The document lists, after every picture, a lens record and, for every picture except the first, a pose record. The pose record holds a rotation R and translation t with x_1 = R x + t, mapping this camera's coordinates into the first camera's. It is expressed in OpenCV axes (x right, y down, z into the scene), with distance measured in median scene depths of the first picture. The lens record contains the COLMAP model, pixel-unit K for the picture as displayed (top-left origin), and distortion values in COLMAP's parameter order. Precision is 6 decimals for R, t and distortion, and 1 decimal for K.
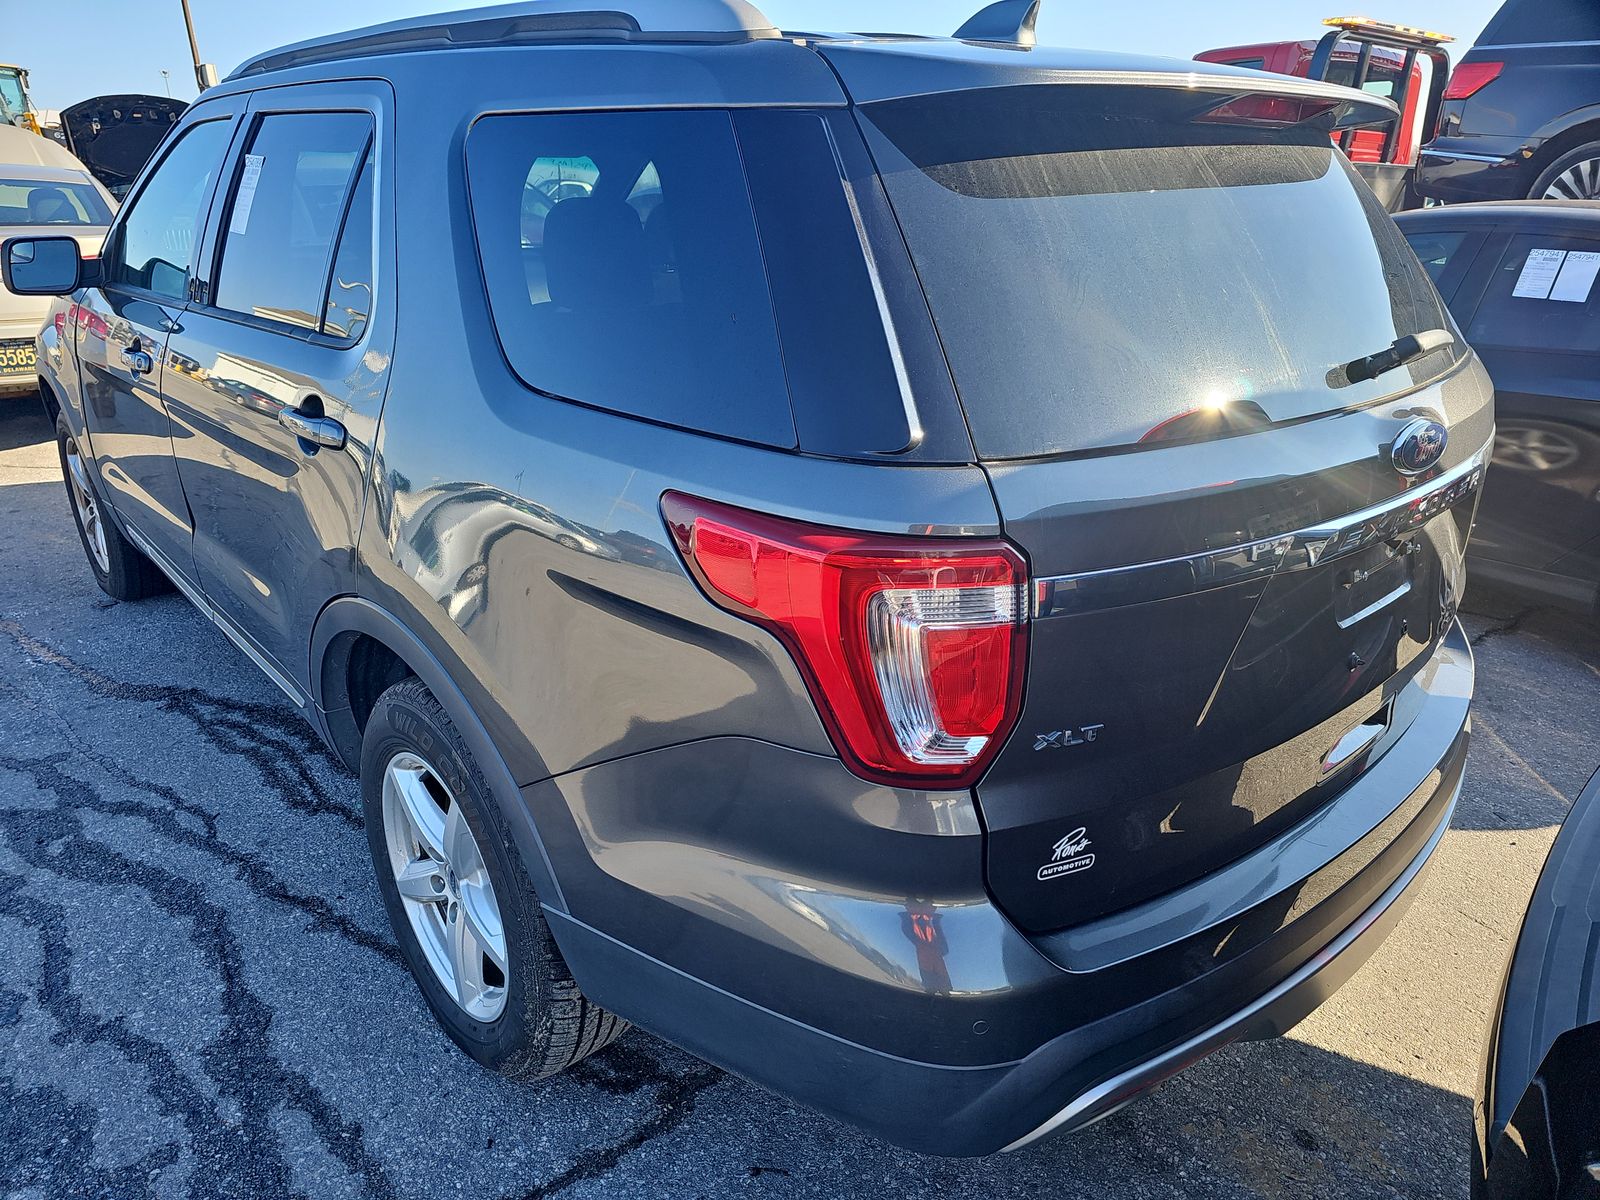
lens RADIAL K [[1120.2, 0, 798.1], [0, 1120.2, 592.4], [0, 0, 1]] dist [0.051770, -0.057983]
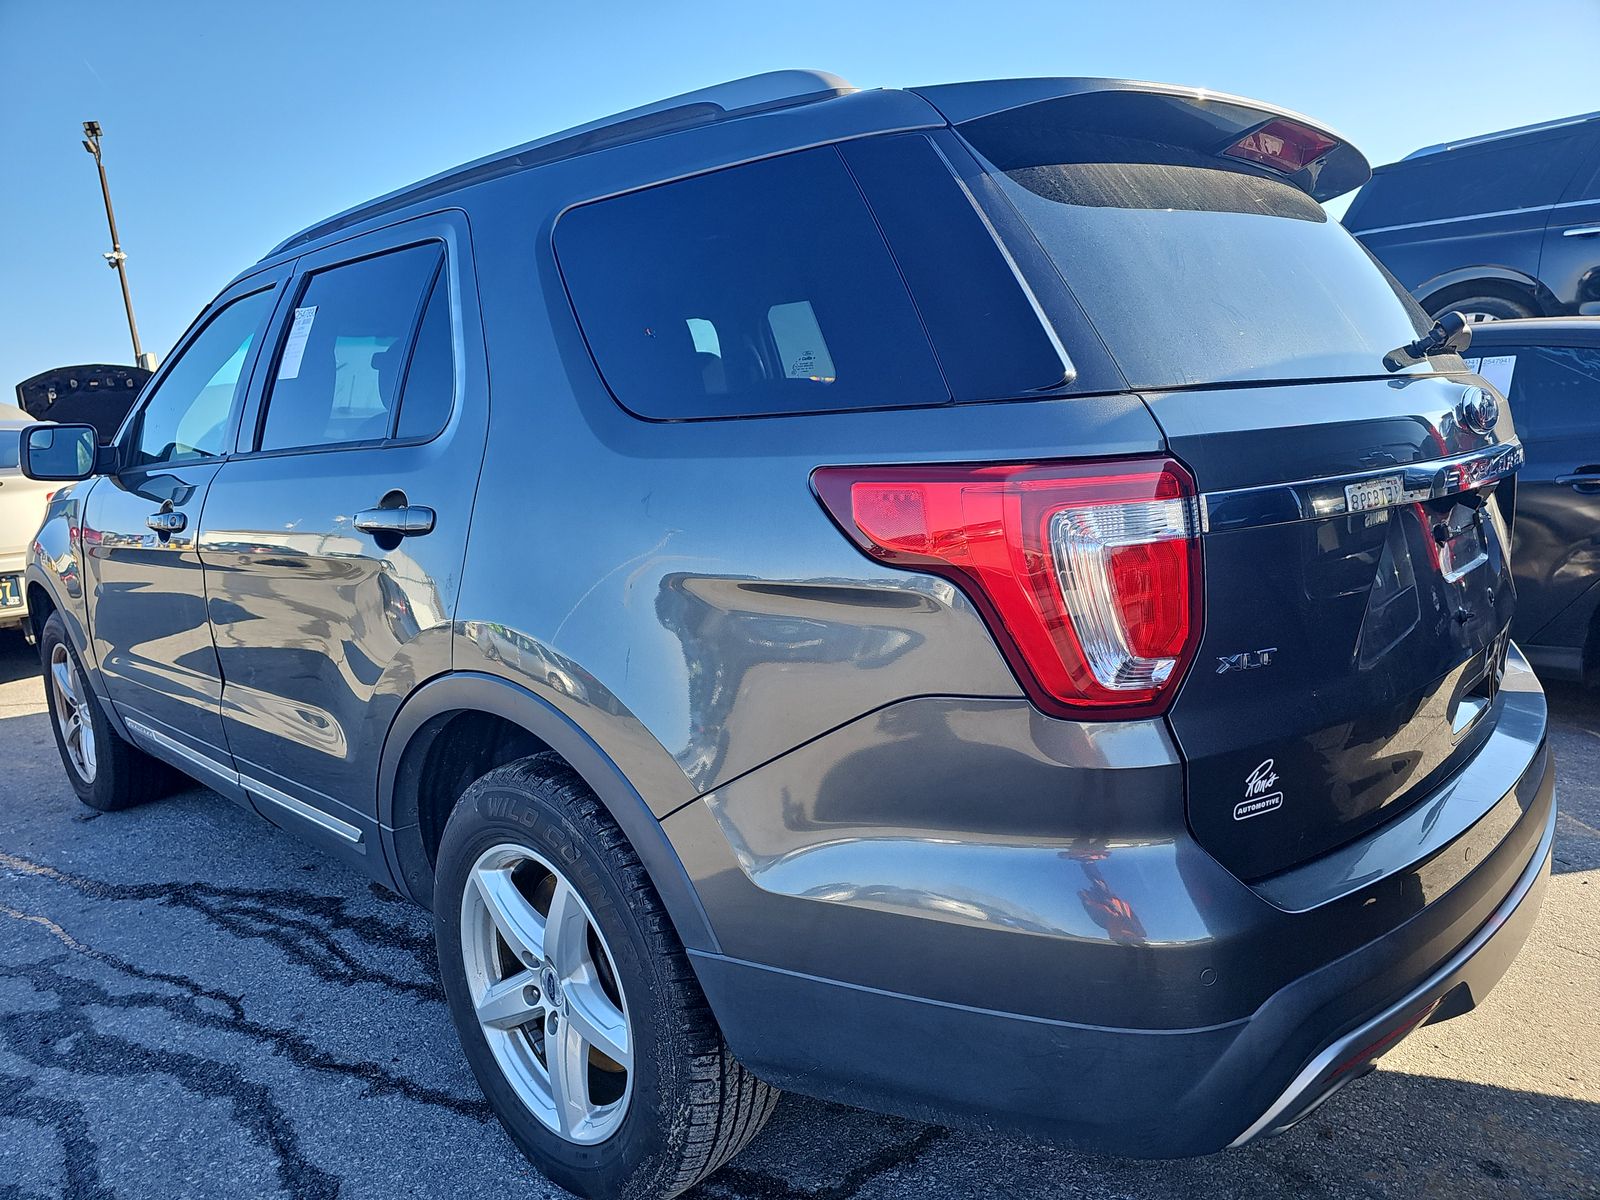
lens RADIAL K [[1120.2, 0, 798.1], [0, 1120.2, 592.4], [0, 0, 1]] dist [0.051770, -0.057983]
pose [[0.993703, -0.081217, 0.077189, -0.133147], [0.096234, 0.971481, -0.216713, 0.143802], [-0.057387, 0.222776, 0.973179, 0.016052]]
